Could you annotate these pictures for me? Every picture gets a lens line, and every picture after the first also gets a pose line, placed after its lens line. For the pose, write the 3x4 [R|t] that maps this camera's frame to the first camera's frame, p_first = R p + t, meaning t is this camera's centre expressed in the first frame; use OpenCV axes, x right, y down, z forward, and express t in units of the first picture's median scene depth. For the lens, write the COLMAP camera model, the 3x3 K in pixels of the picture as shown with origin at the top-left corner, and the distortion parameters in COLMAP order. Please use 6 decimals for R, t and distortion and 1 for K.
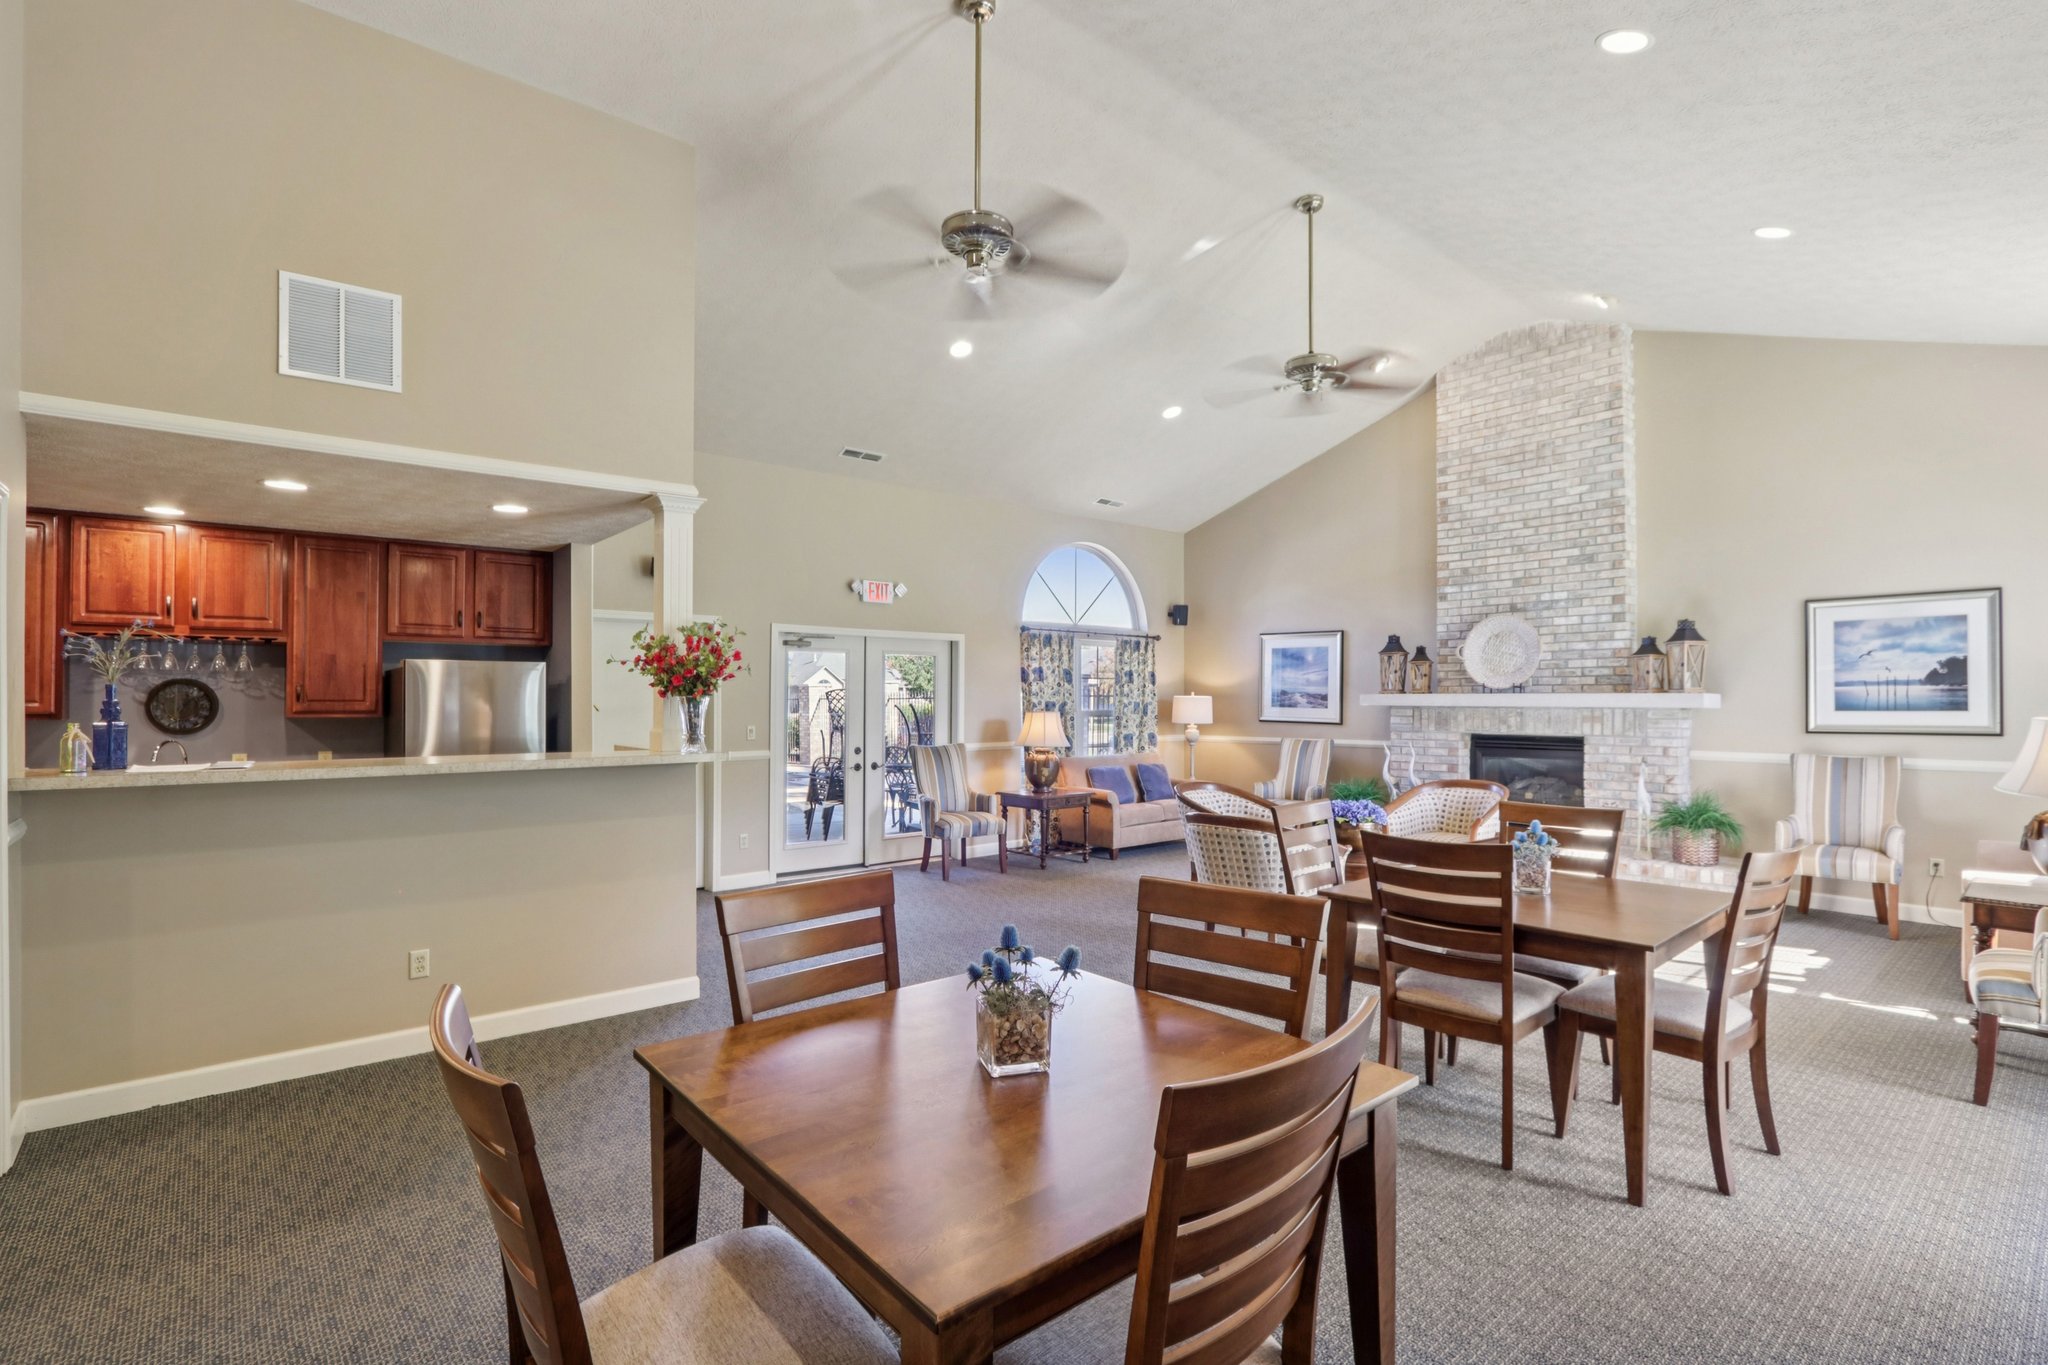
lens RADIAL K [[950.0, 0, 1024.0], [0, 950.0, 682.5], [0, 0, 1]] dist [-0.000889, 0.000054]
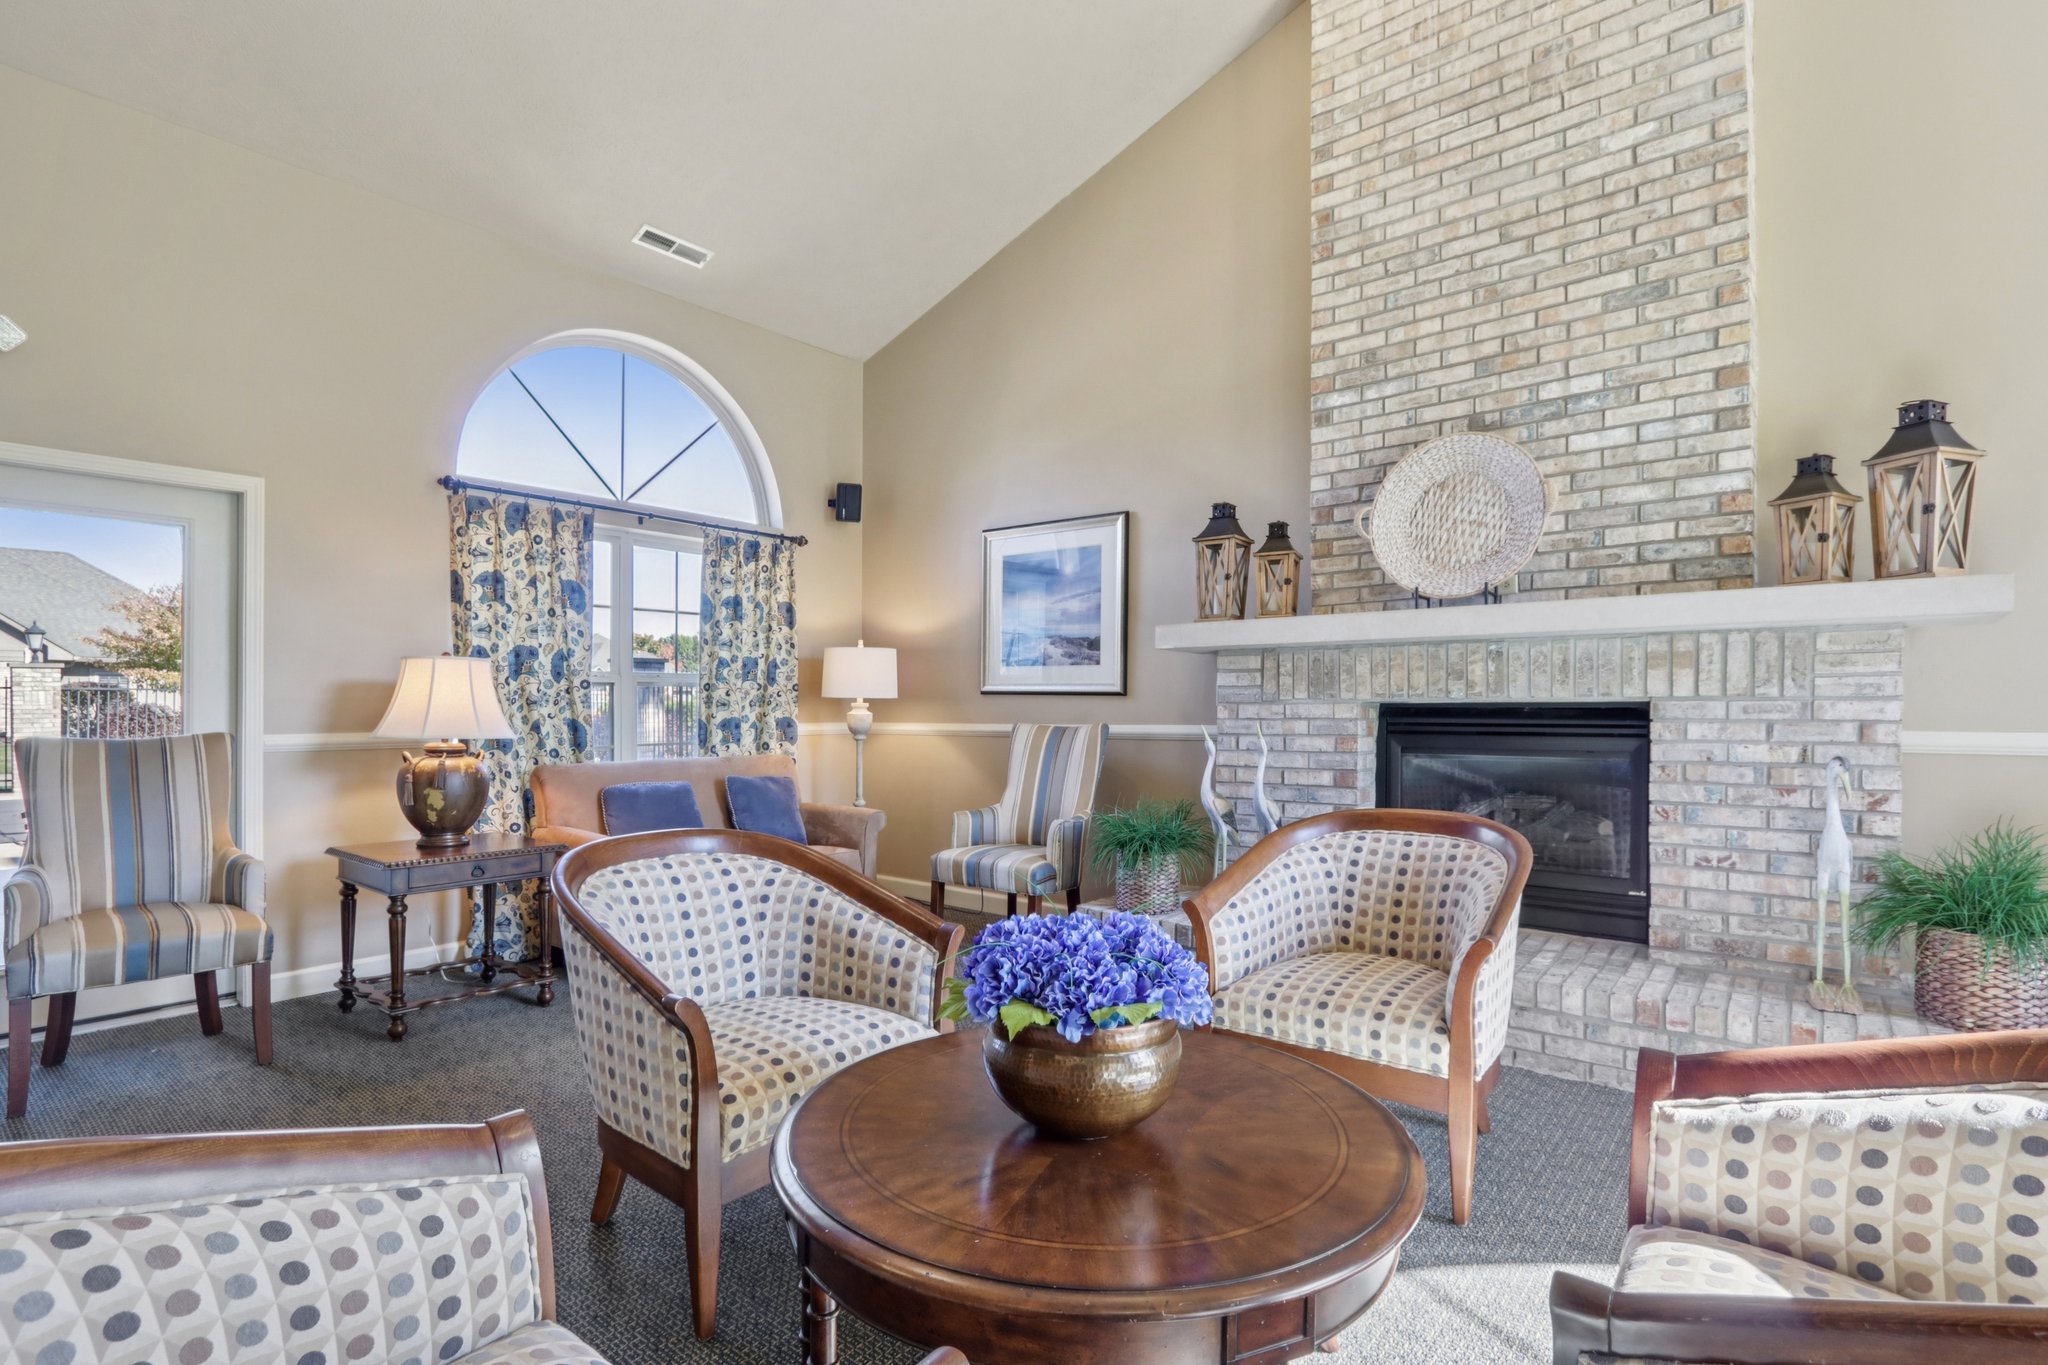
lens RADIAL K [[967.2, 0, 1019.3], [0, 967.2, 700.2], [0, 0, 1]] dist [-0.002633, -0.000720]
pose [[0.985098, 0.000881, 0.171991, 0.219365], [-0.002388, 0.999961, 0.008555, 0.049479], [-0.171977, -0.008838, 0.985061, 0.576884]]
